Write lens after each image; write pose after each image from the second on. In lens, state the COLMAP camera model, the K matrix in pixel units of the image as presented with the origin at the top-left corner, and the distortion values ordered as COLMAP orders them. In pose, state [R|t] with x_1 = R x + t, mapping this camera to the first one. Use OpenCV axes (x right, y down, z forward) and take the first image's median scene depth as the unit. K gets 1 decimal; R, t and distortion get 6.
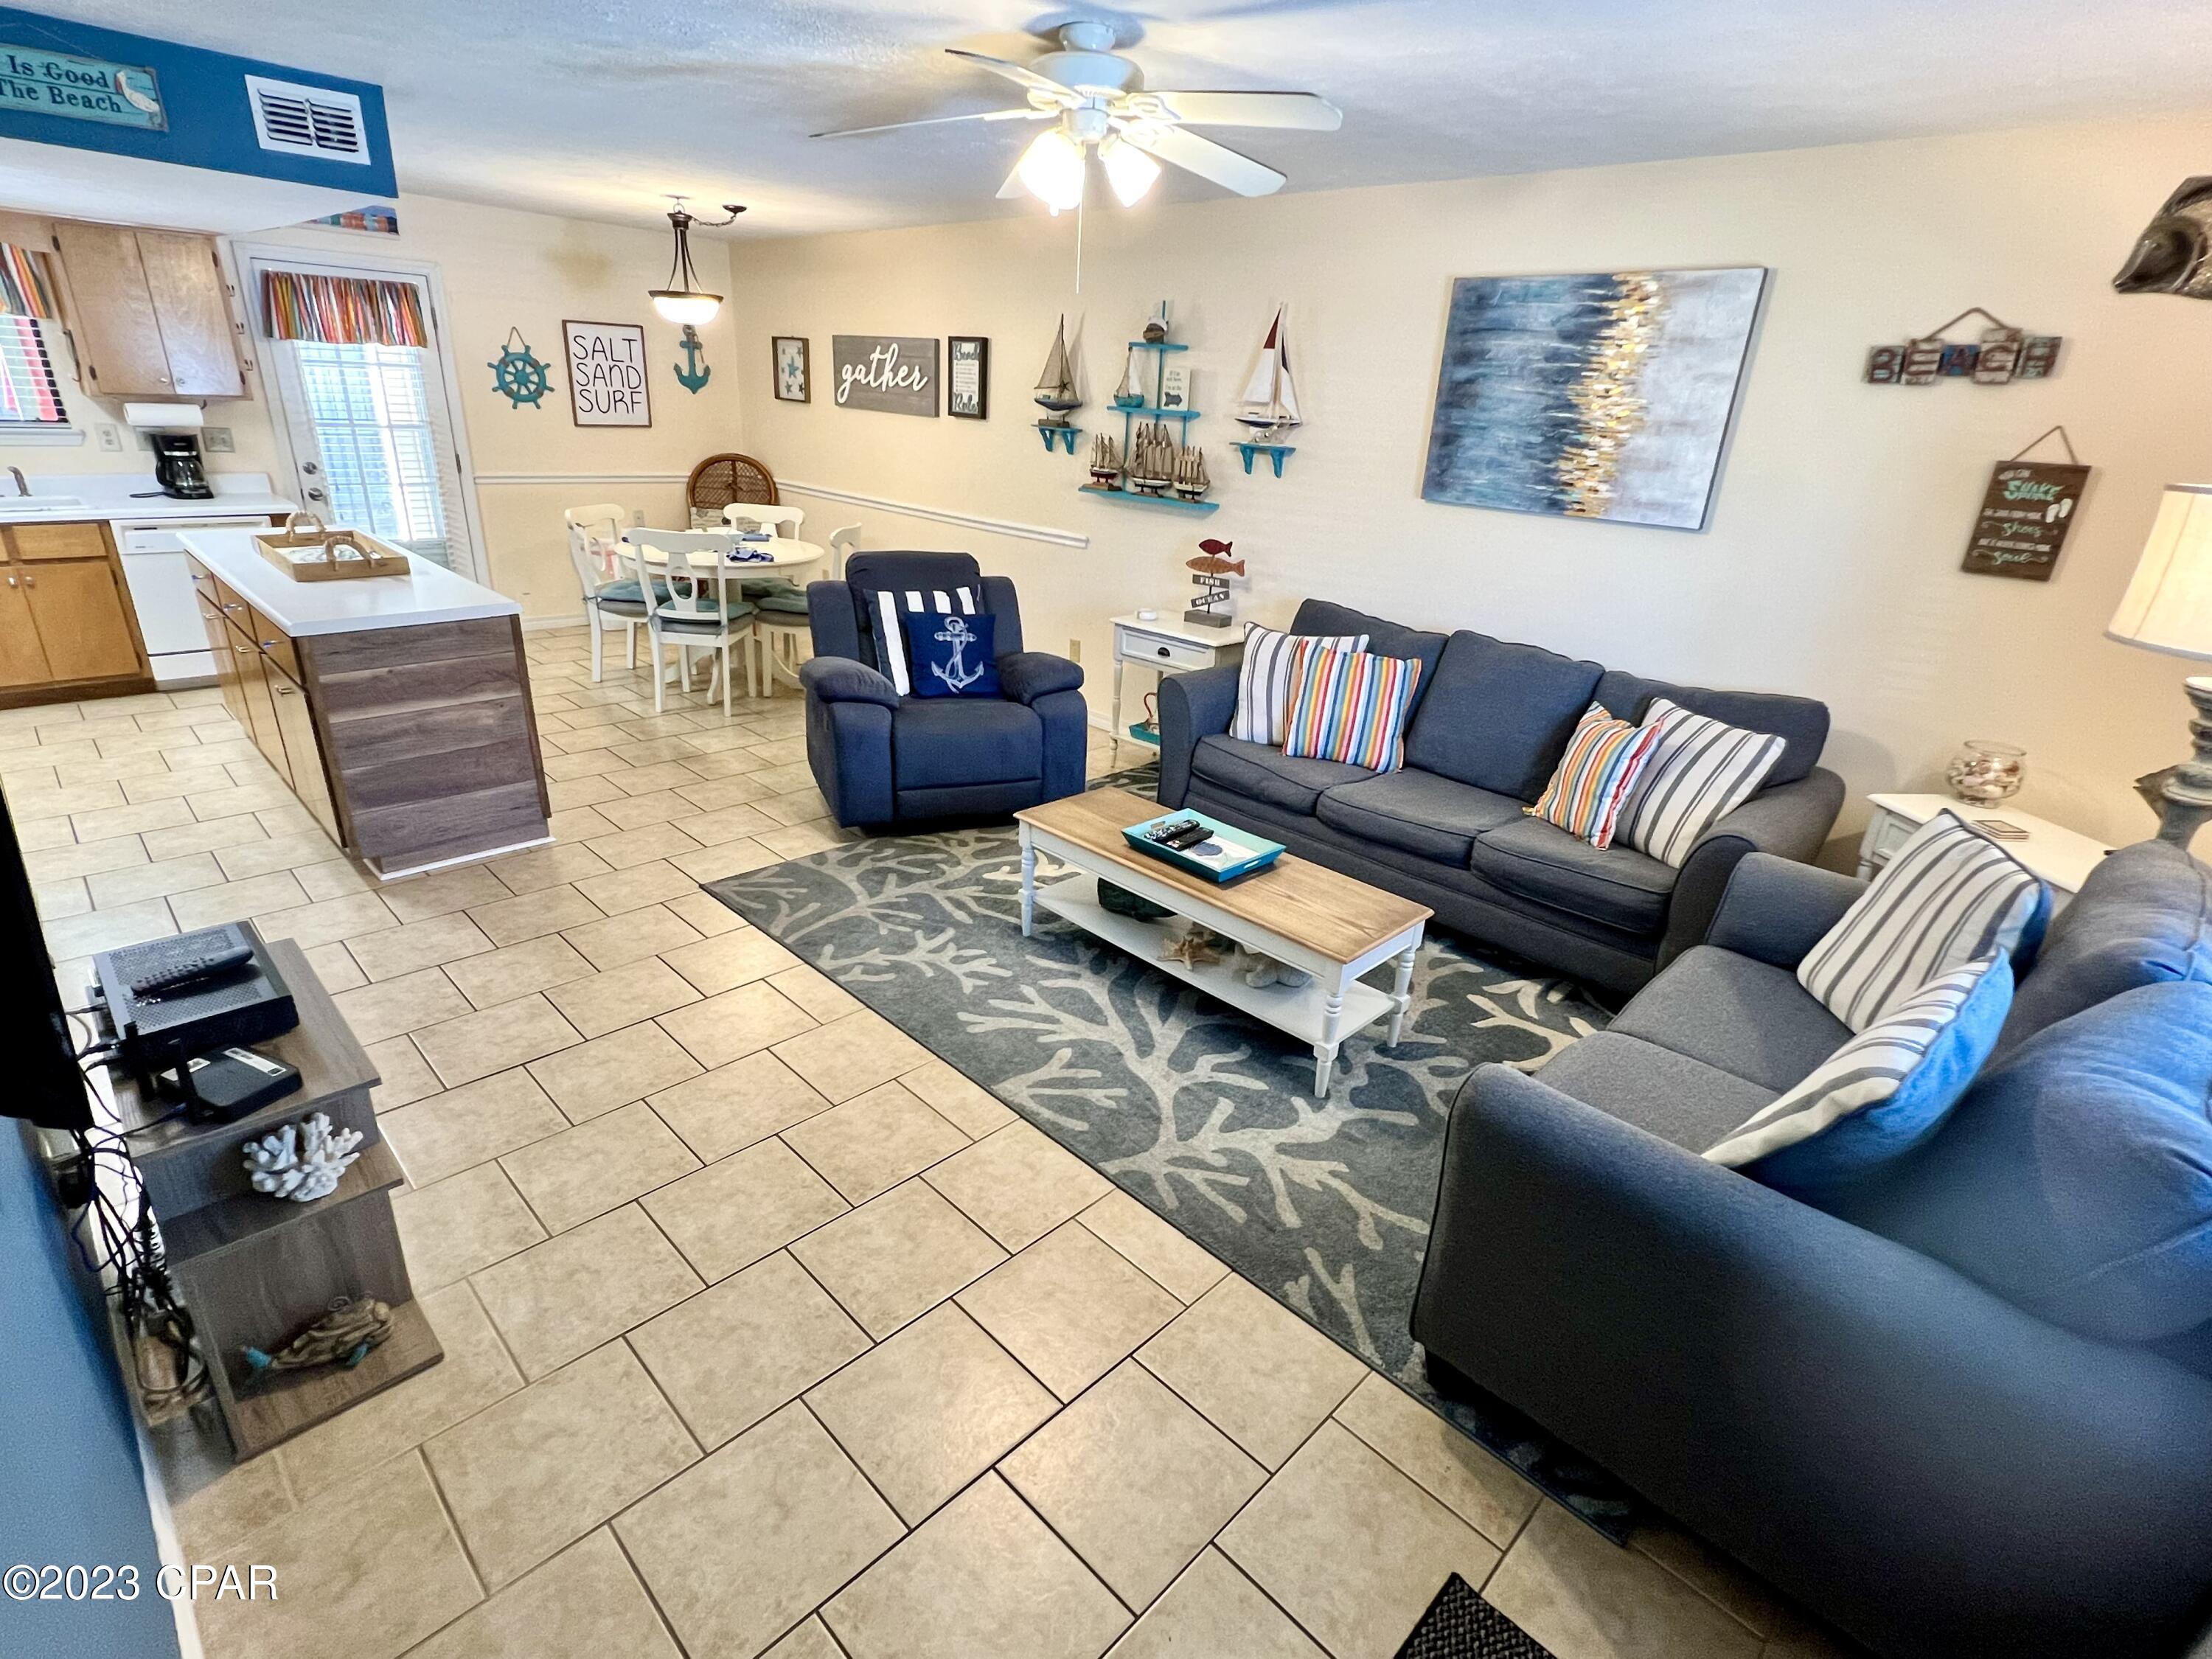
lens RADIAL K [[1070.7, 0, 1099.9], [0, 1070.7, 837.7], [0, 0, 1]] dist [-0.002890, 0.001753]
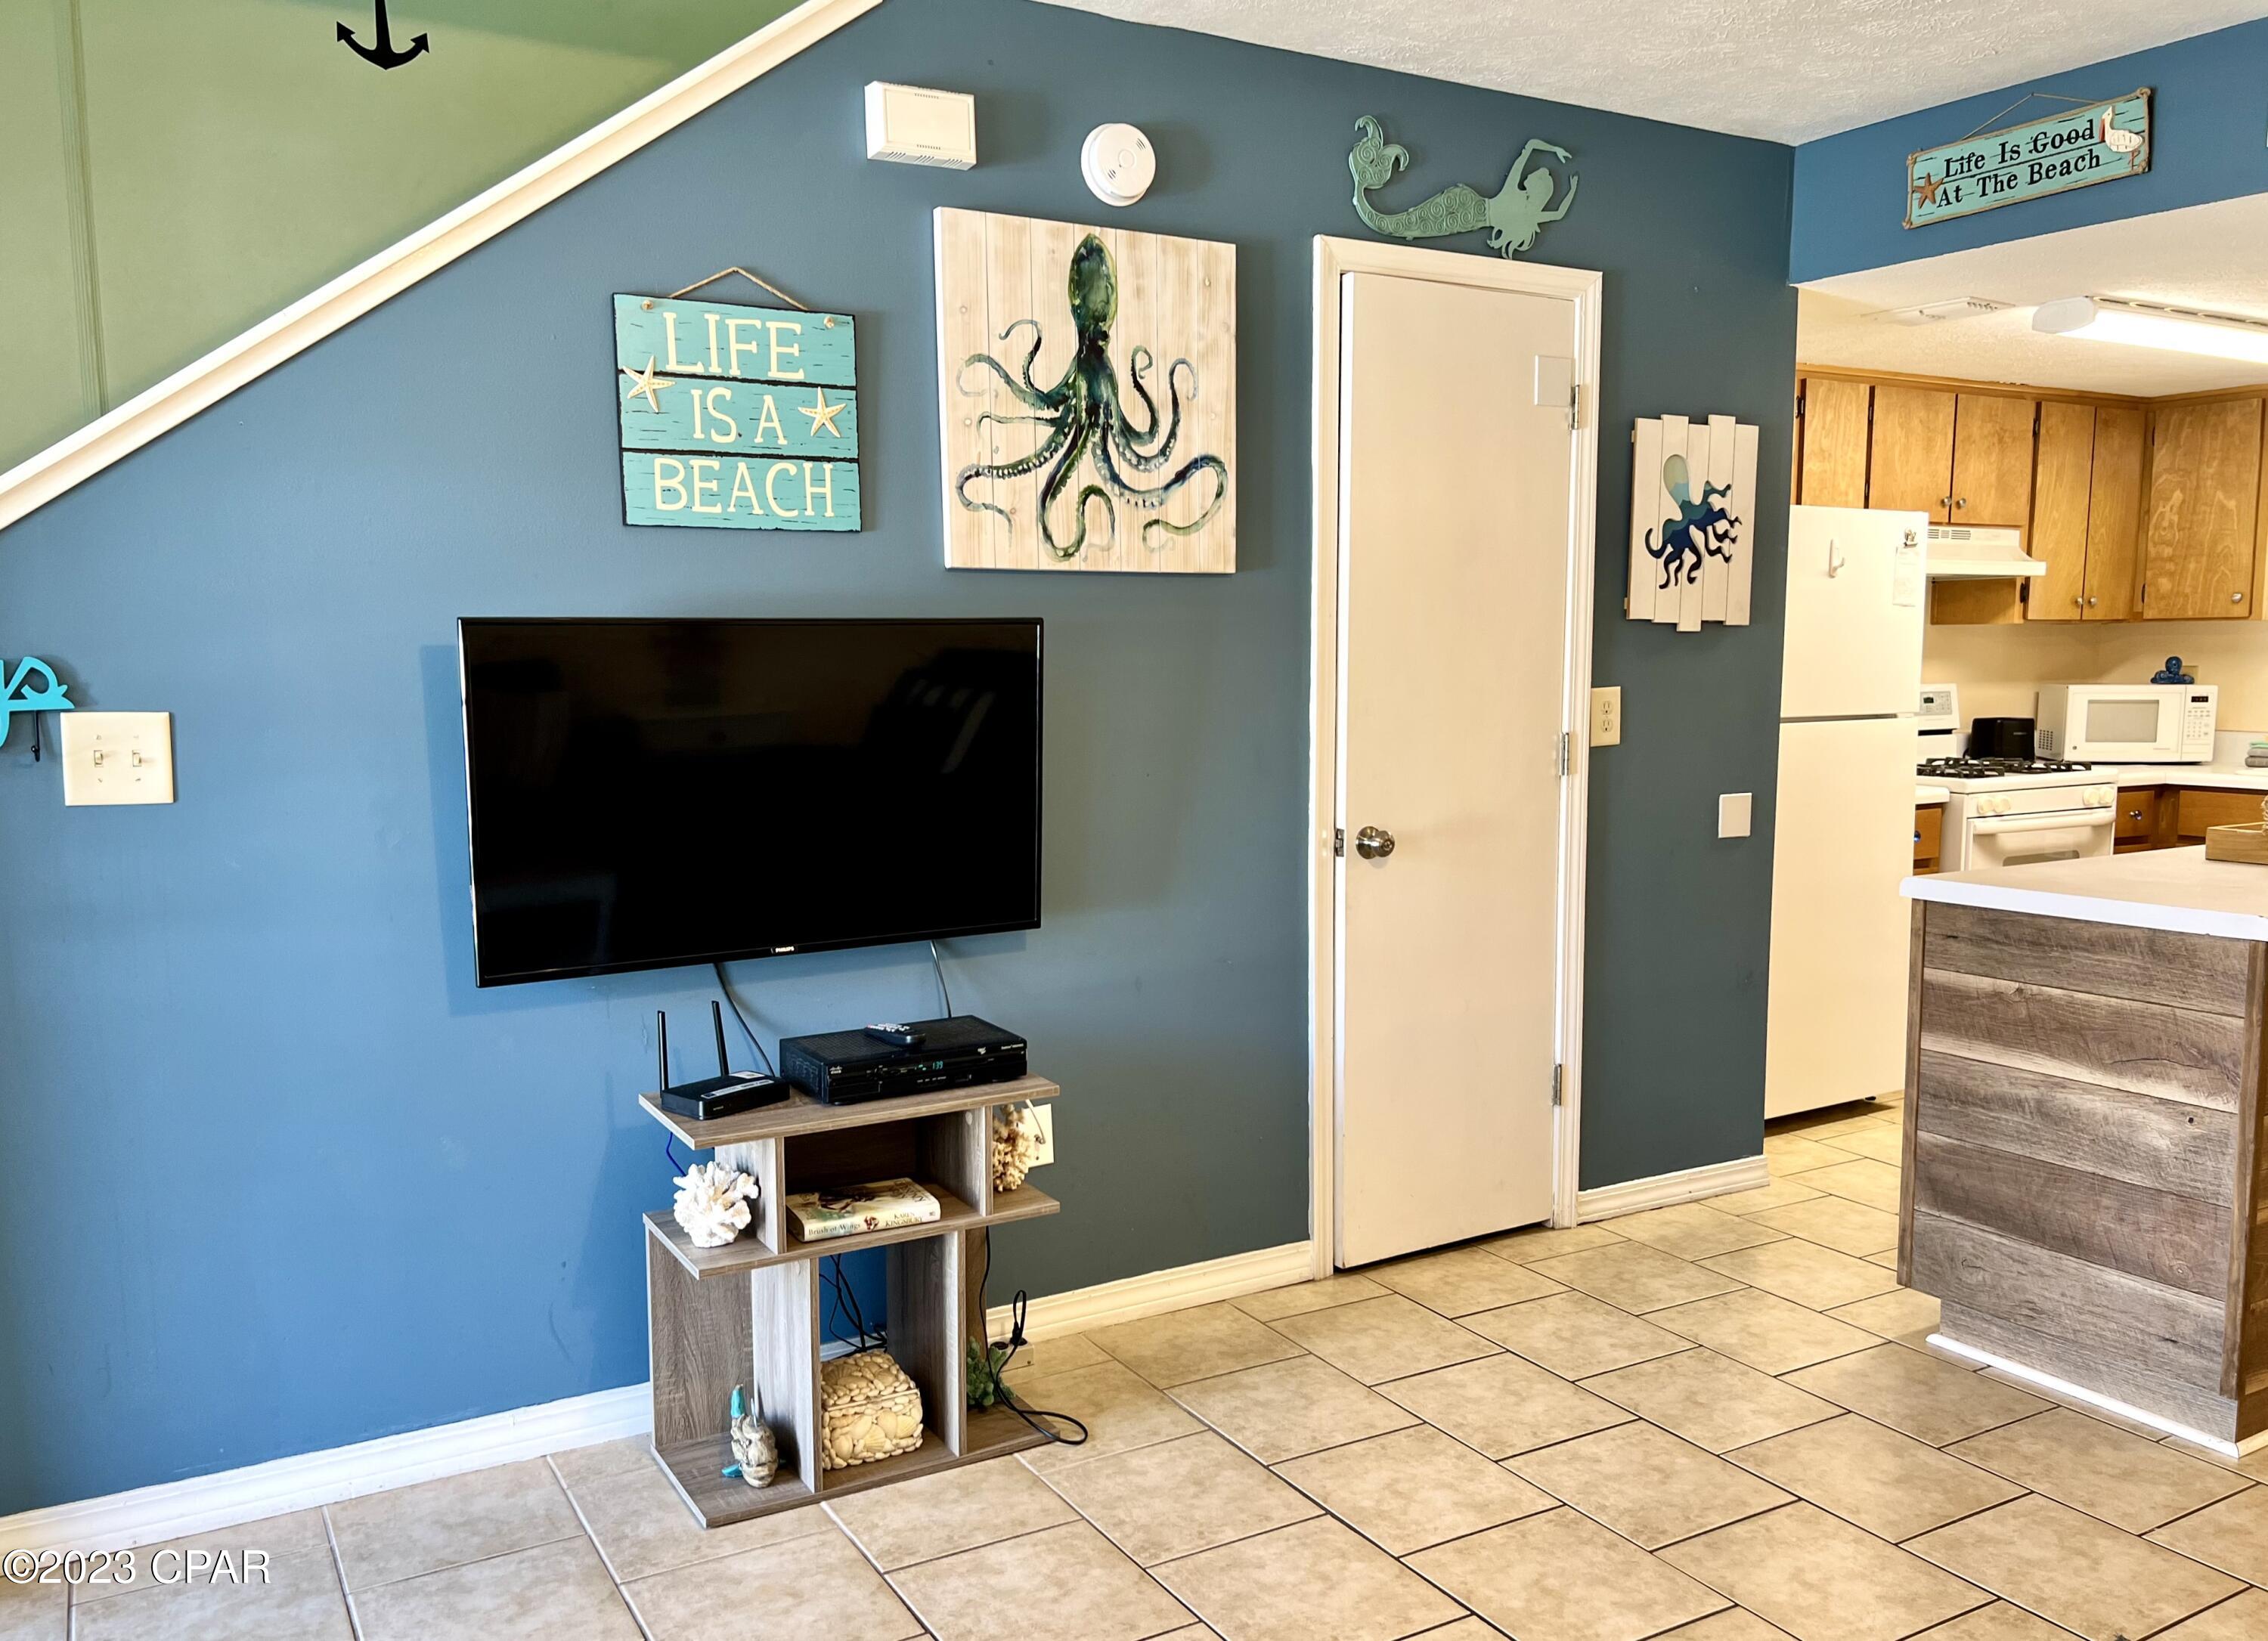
lens RADIAL K [[1767.1, 0, 1120.3], [0, 1767.1, 869.4], [0, 0, 1]] dist [0.043132, -0.052647]
pose [[-0.265357, 0.066363, -0.961864, 0.302051], [-0.380737, 0.909335, 0.167776, -0.169211], [0.885790, 0.410738, -0.216031, 0.680033]]
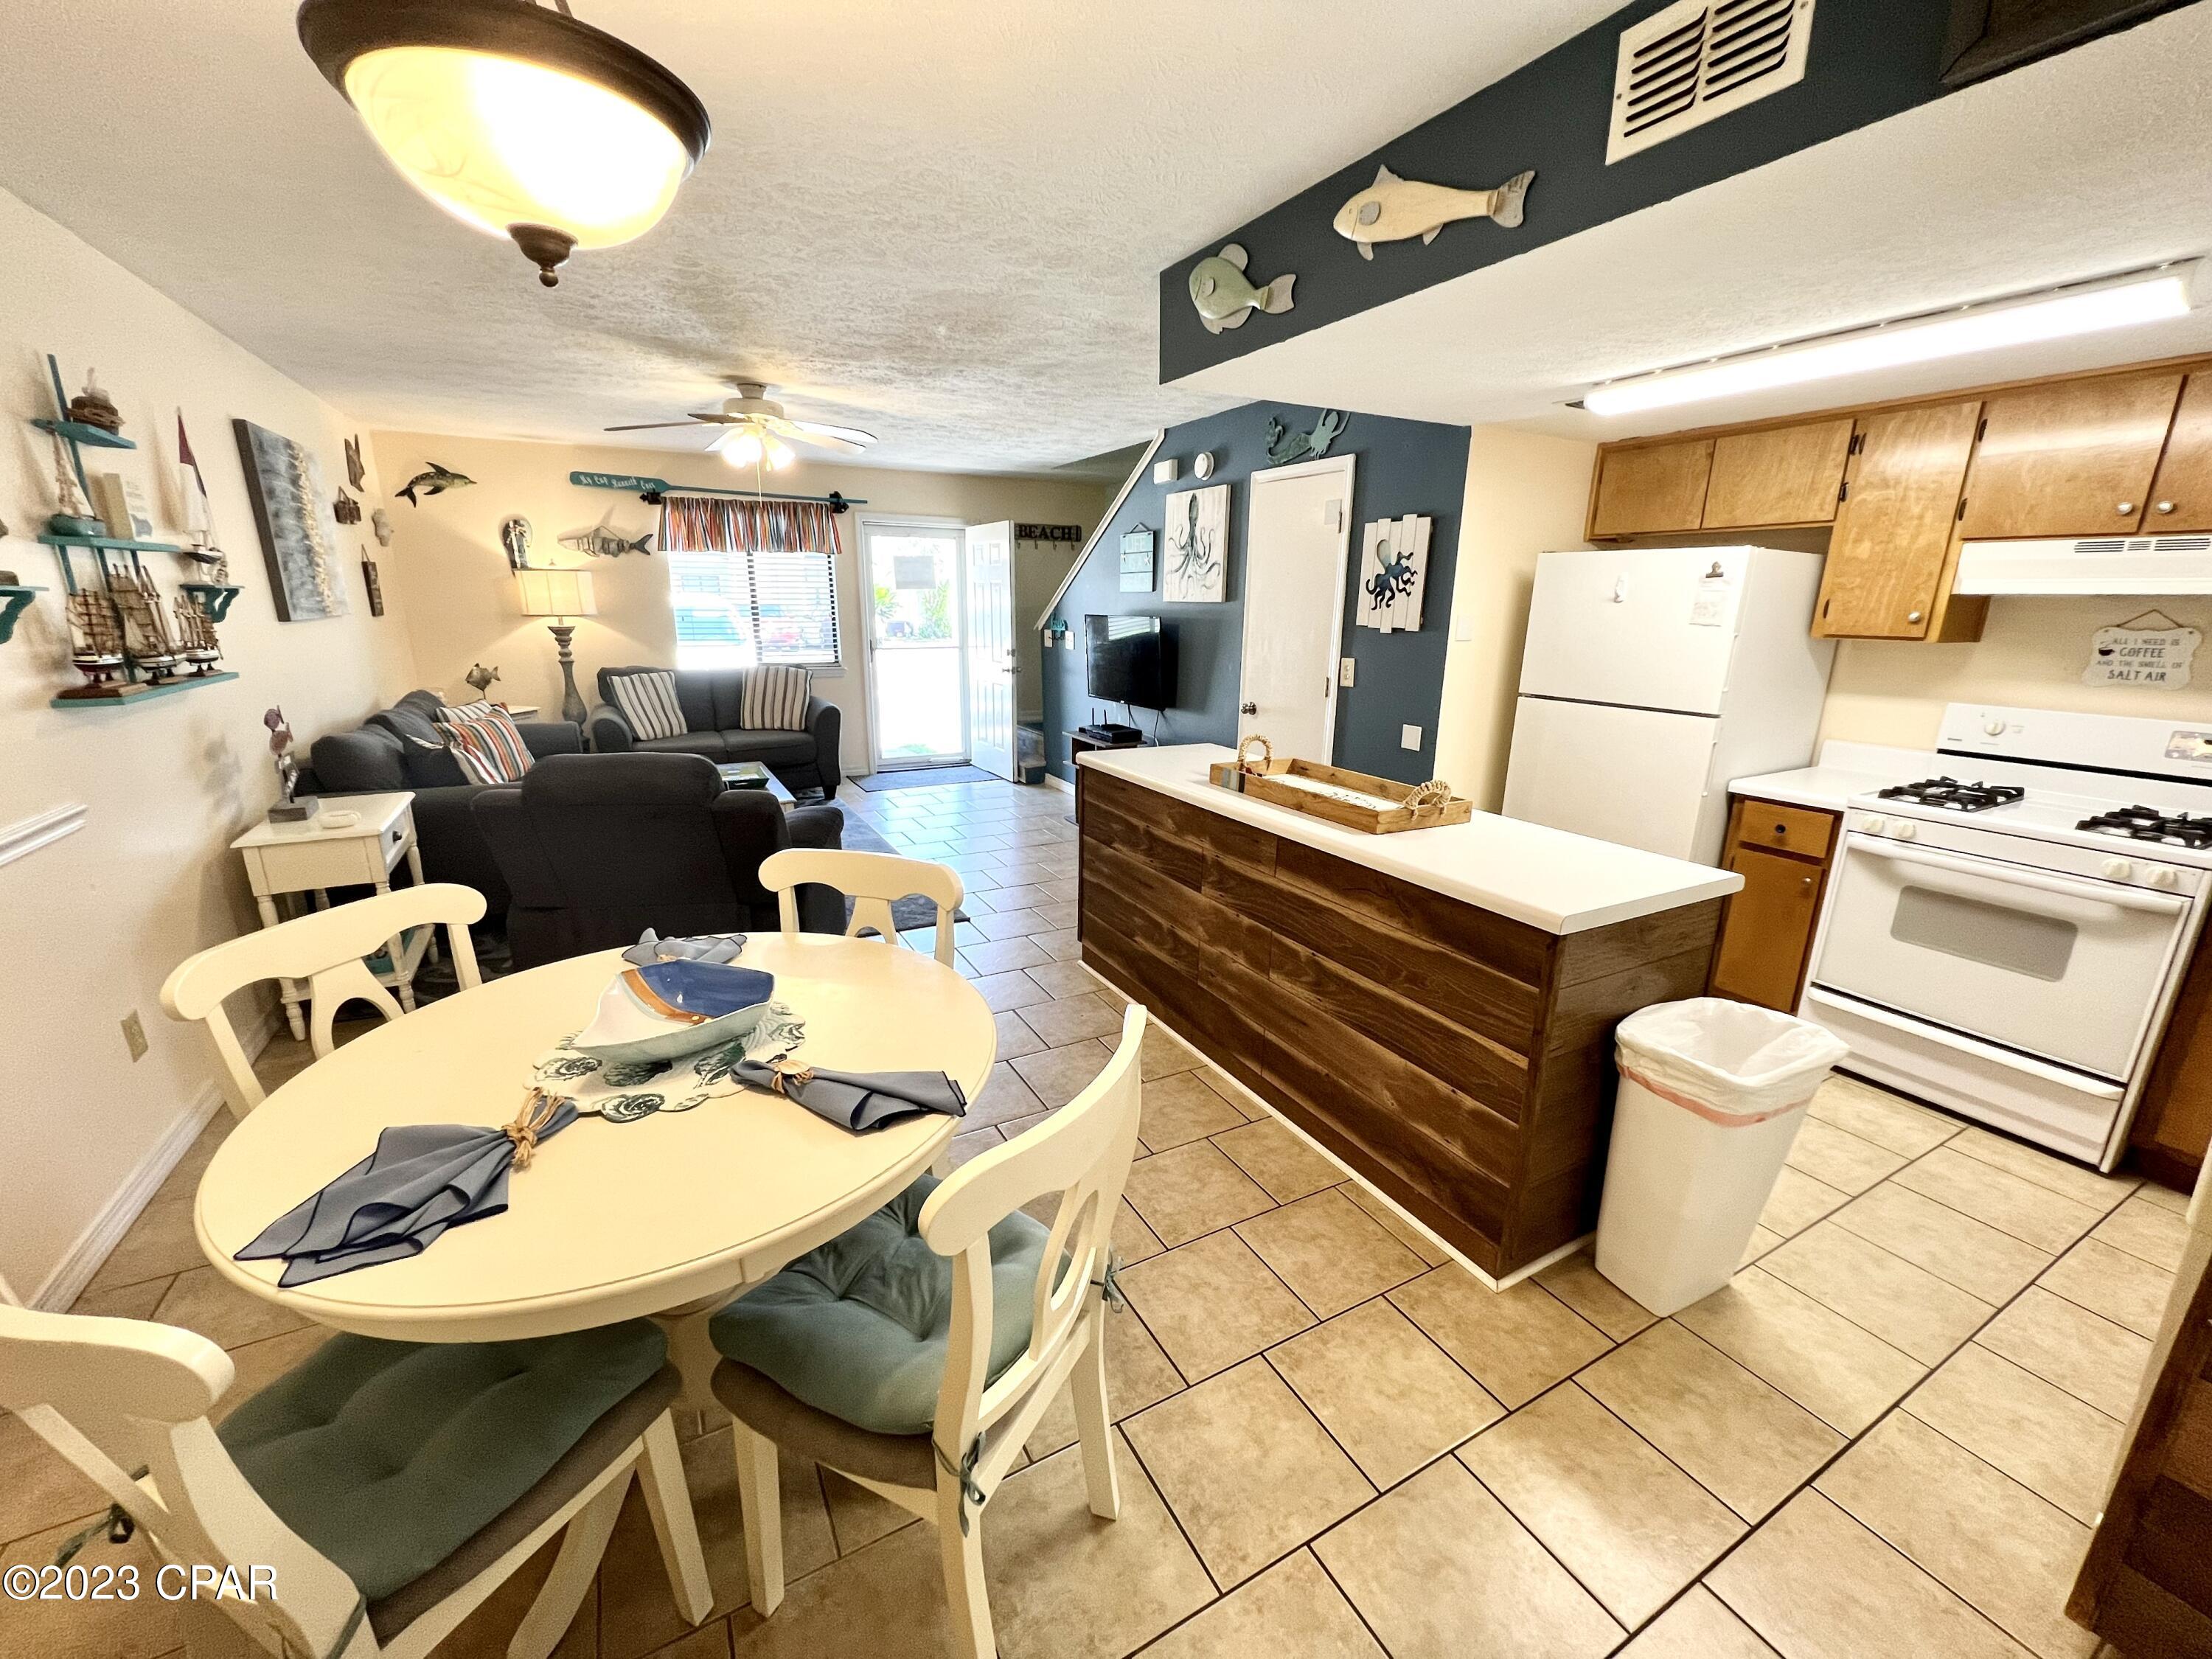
lens RADIAL K [[885.8, 0, 1110.0], [0, 885.8, 834.9], [0, 0, 1]] dist [-0.004328, 0.001551]
pose [[-0.956262, -0.138976, 0.257387, -0.788576], [0.049517, 0.790314, 0.610698, -0.691661], [-0.288288, 0.596733, -0.748866, 1.661543]]
